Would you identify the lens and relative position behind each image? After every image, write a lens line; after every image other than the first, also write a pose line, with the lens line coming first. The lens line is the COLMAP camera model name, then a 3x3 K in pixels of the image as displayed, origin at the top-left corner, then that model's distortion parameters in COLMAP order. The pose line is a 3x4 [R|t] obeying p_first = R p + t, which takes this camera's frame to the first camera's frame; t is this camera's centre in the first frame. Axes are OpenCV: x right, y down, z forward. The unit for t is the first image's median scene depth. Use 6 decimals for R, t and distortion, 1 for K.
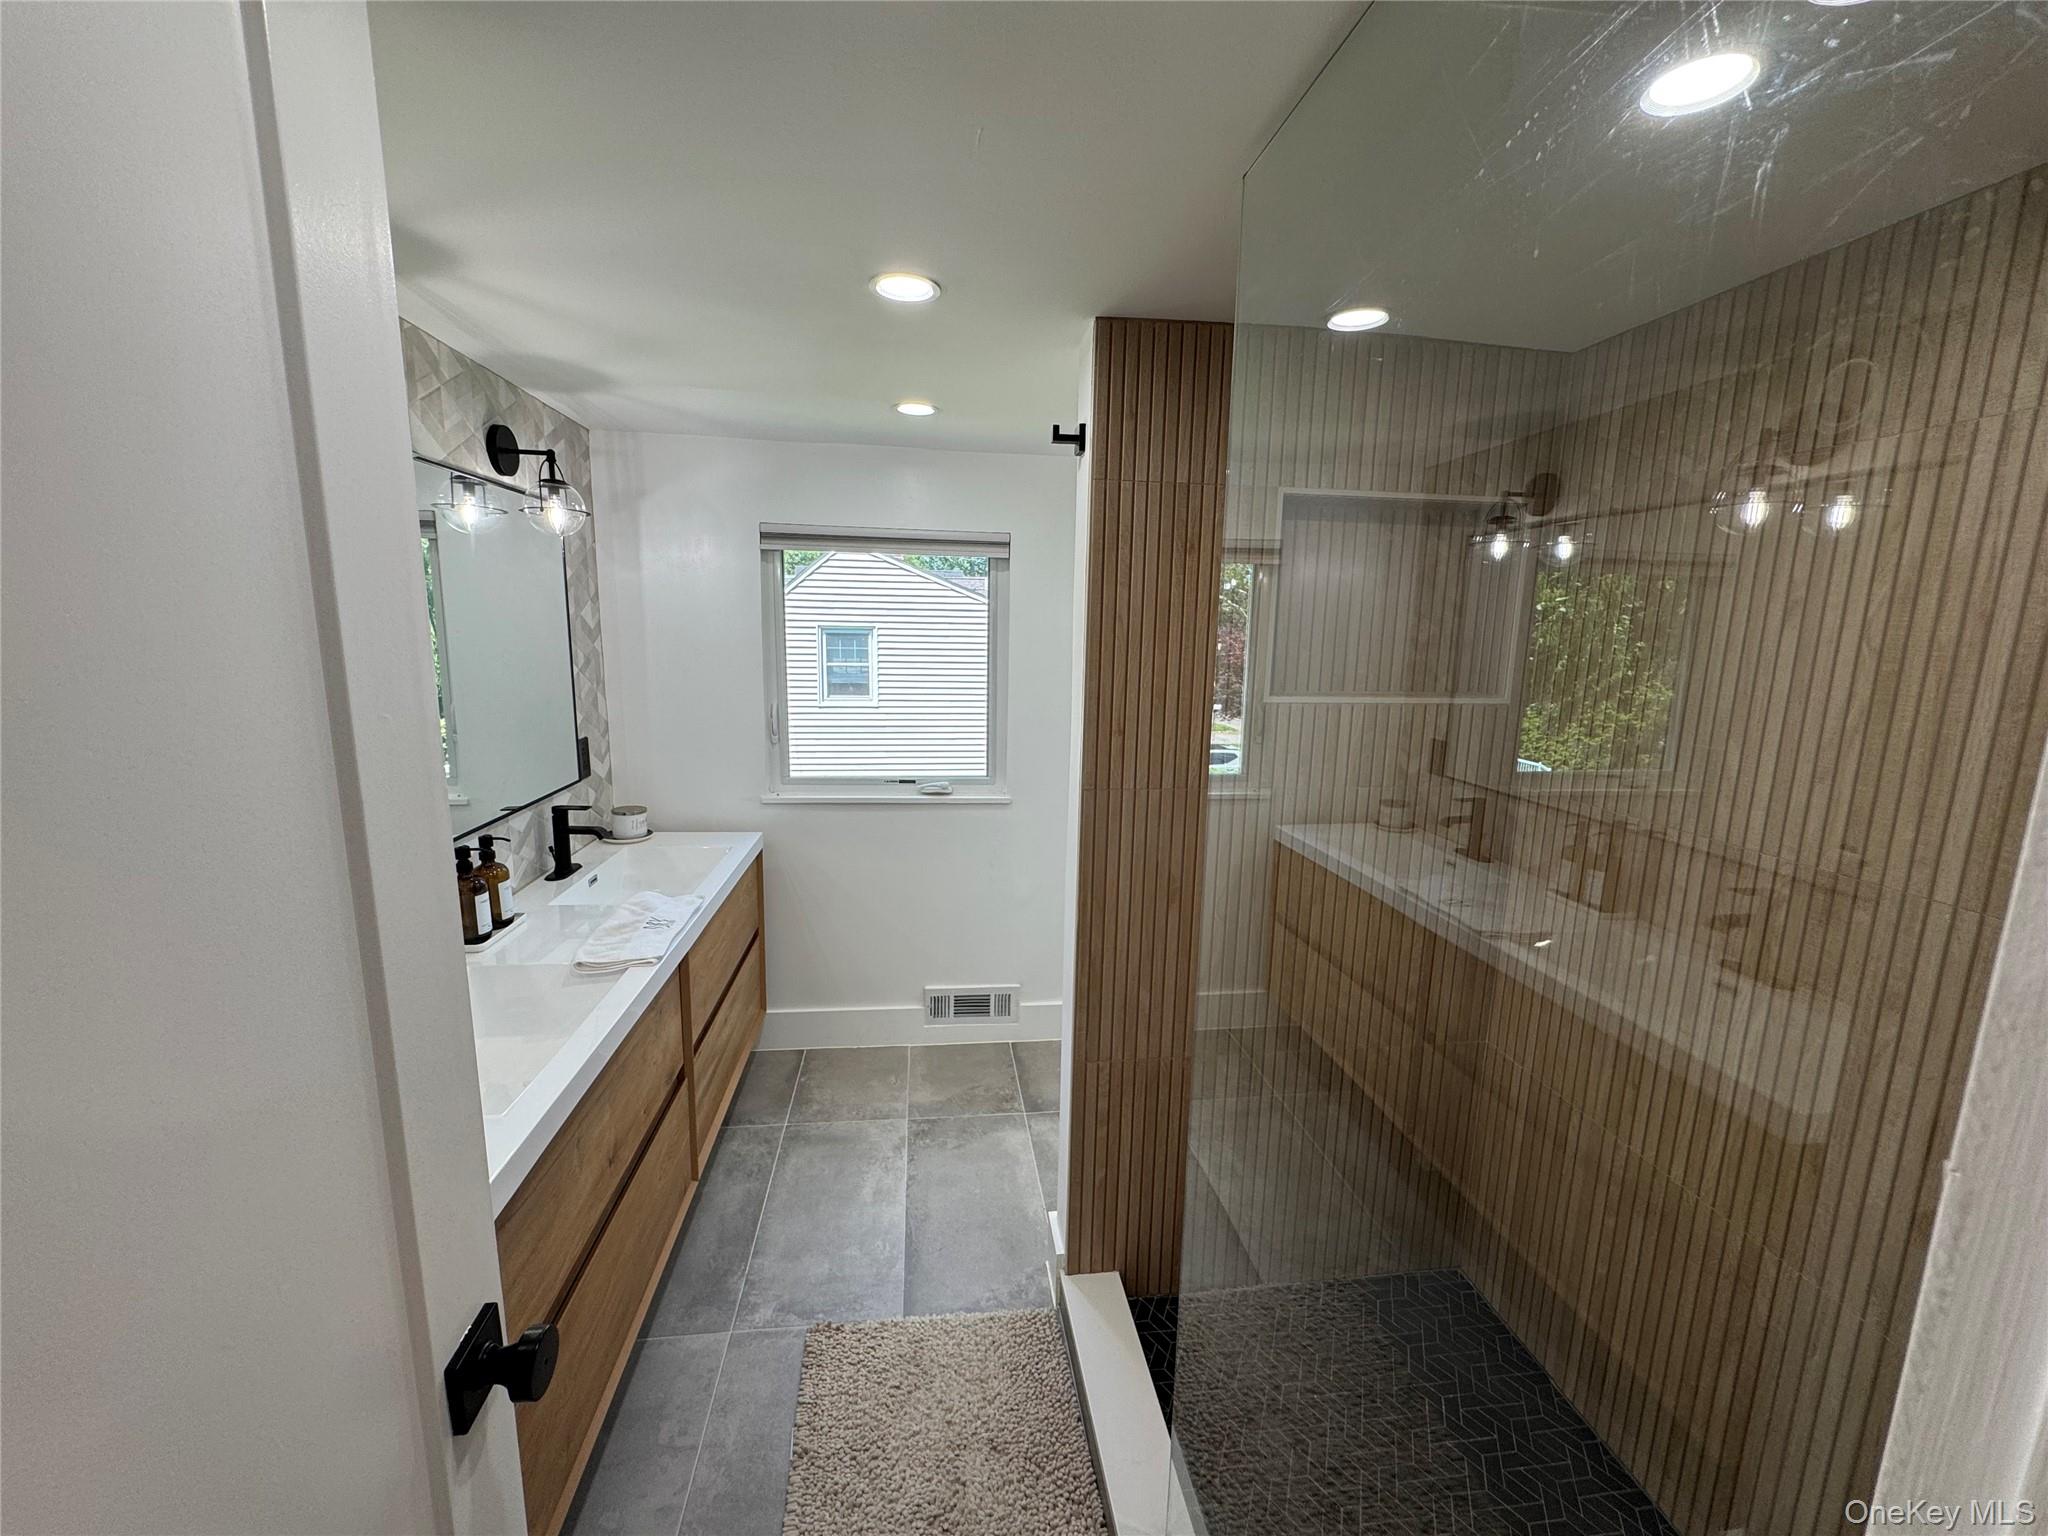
lens RADIAL K [[812.0, 0, 1029.8], [0, 812.0, 760.9], [0, 0, 1]] dist [-0.003494, -0.000087]
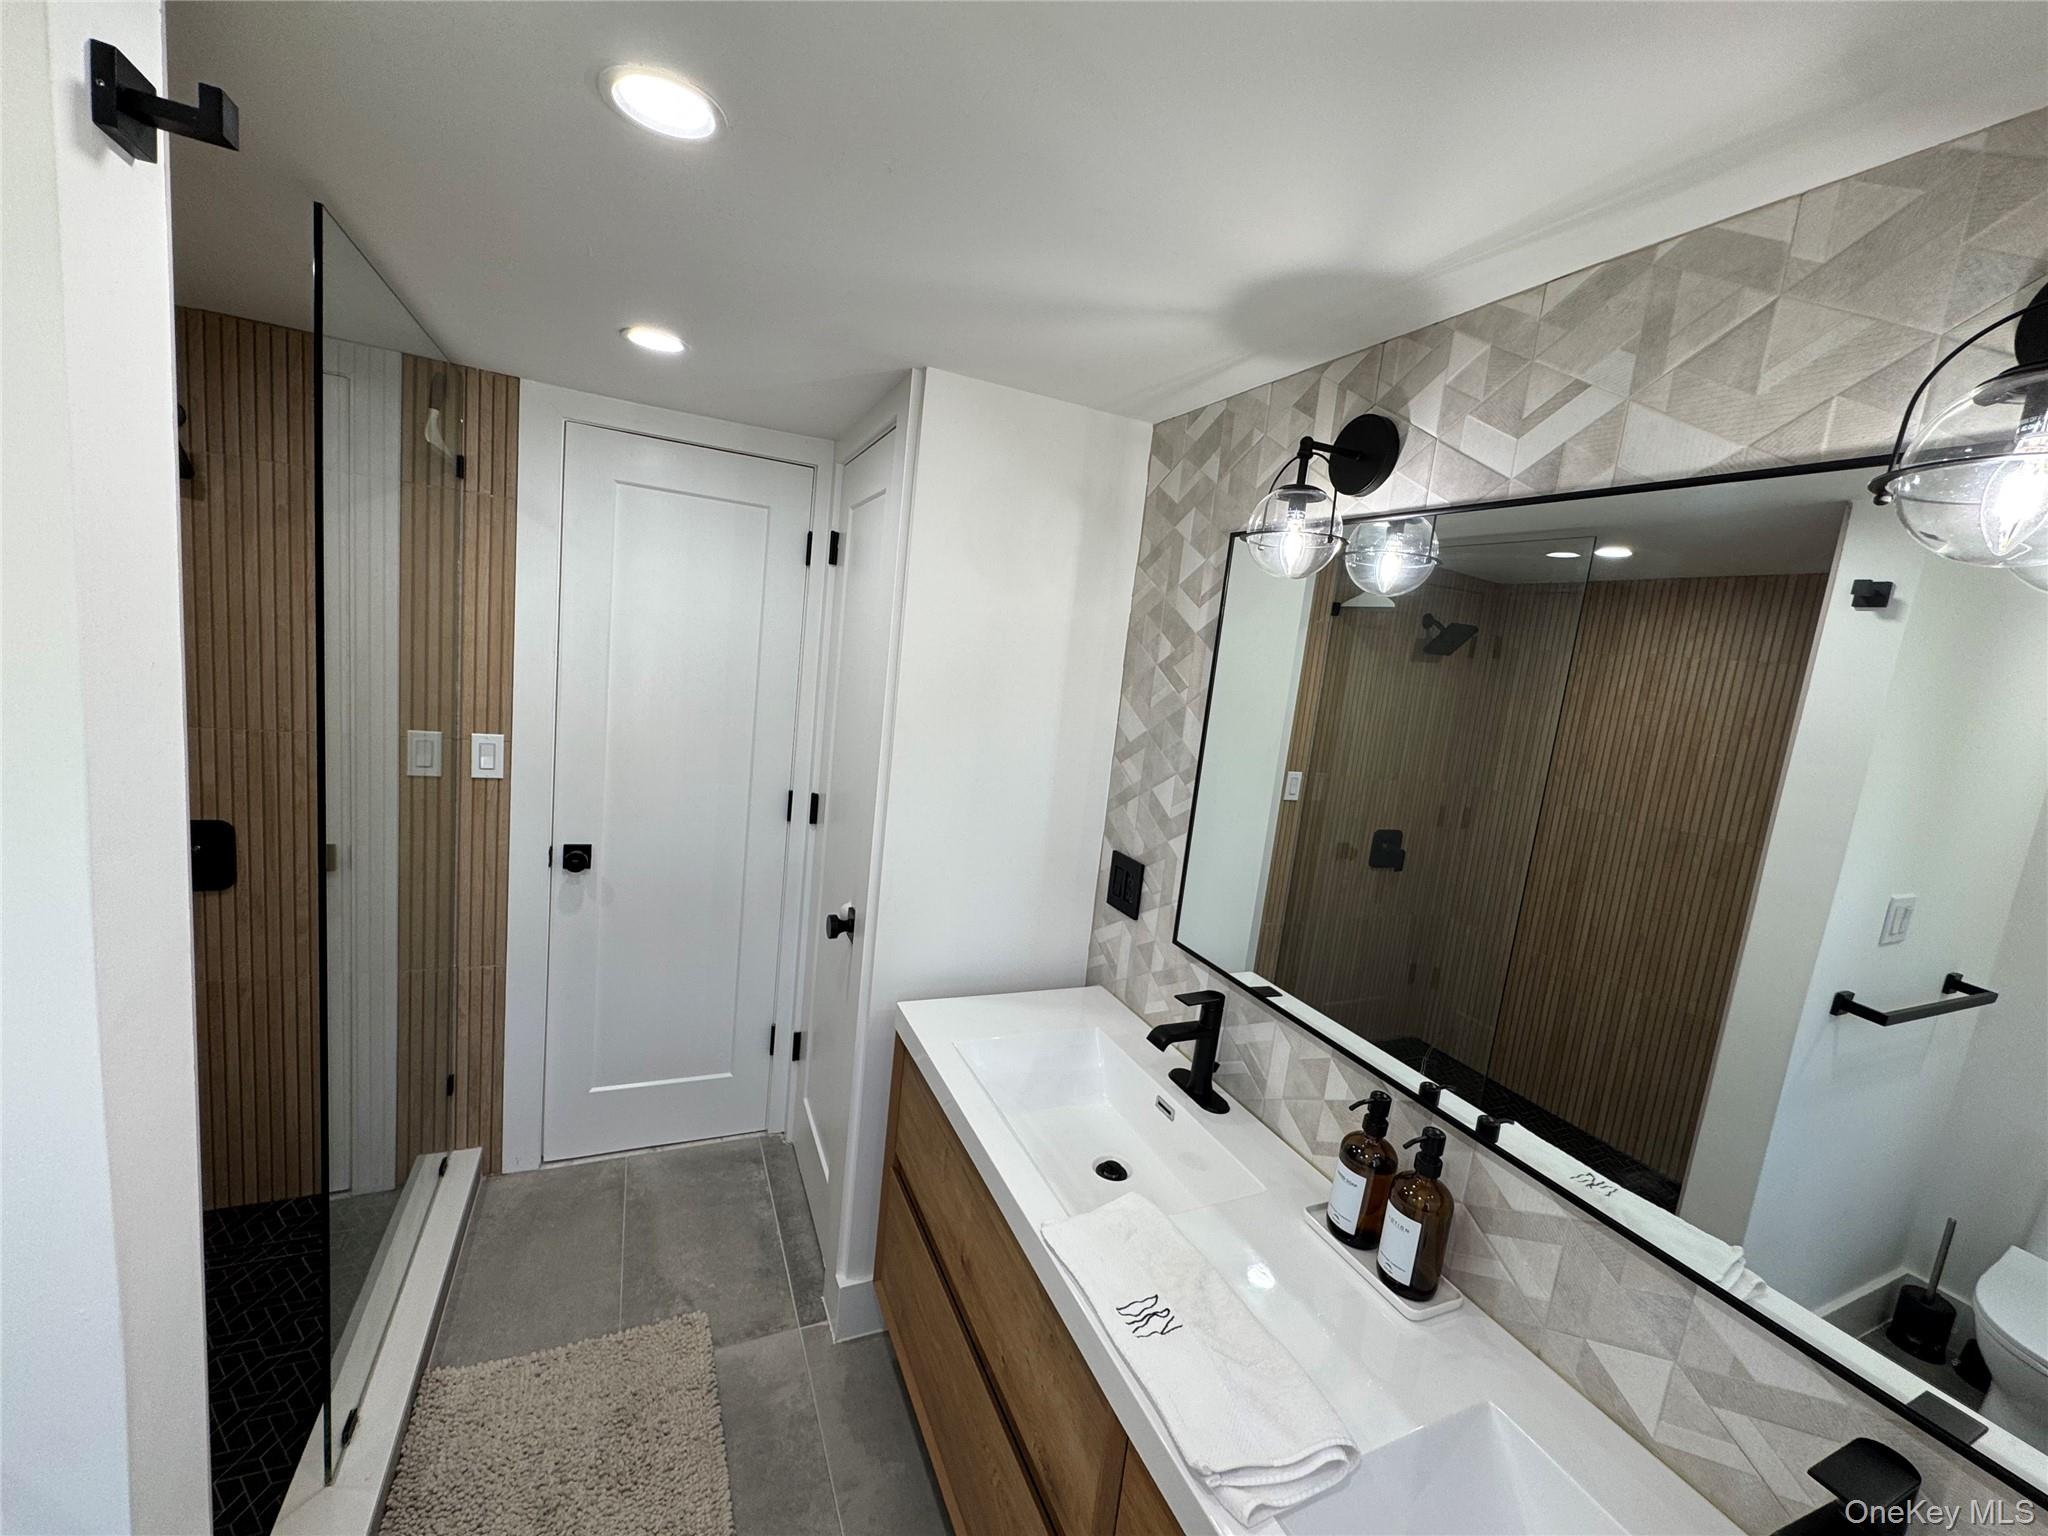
lens RADIAL K [[812.0, 0, 1027.3], [0, 812.0, 766.3], [0, 0, 1]] dist [-0.003494, -0.000087]
pose [[-0.946690, -0.086269, -0.310380, -0.144339], [-0.180725, 0.939803, 0.290016, -0.188942], [0.266676, 0.330649, -0.905293, 0.973196]]
